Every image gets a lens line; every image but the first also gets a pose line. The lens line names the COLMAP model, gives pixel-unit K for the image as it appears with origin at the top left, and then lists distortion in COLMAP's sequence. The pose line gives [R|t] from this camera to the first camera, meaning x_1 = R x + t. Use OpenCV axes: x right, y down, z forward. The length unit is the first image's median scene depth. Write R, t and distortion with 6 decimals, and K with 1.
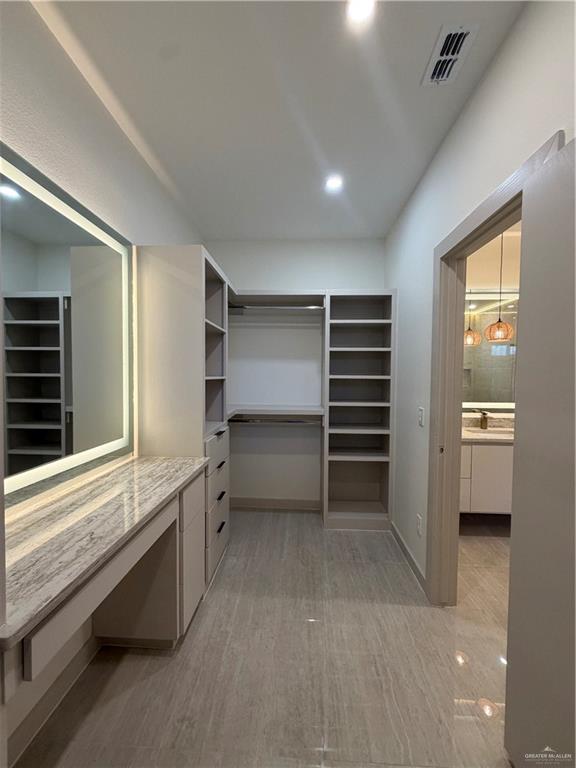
lens RADIAL K [[306.5, 0, 289.2], [0, 306.5, 382.8], [0, 0, 1]] dist [-0.001731, 0.000745]
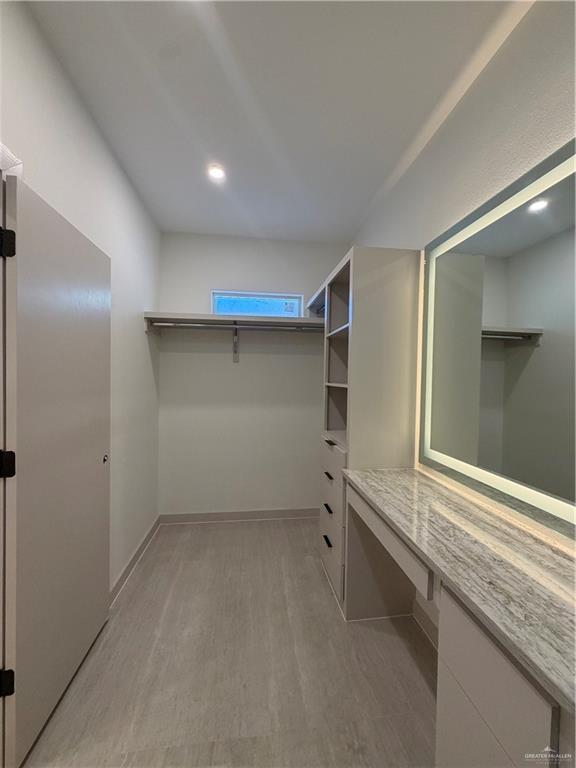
lens RADIAL K [[306.5, 0, 288.2], [0, 306.5, 382.9], [0, 0, 1]] dist [-0.001731, 0.000745]
pose [[-0.983594, -0.019432, -0.179344, 0.064247], [-0.028662, 0.998386, 0.049020, -0.062904], [0.178102, 0.053356, -0.982564, 1.766041]]
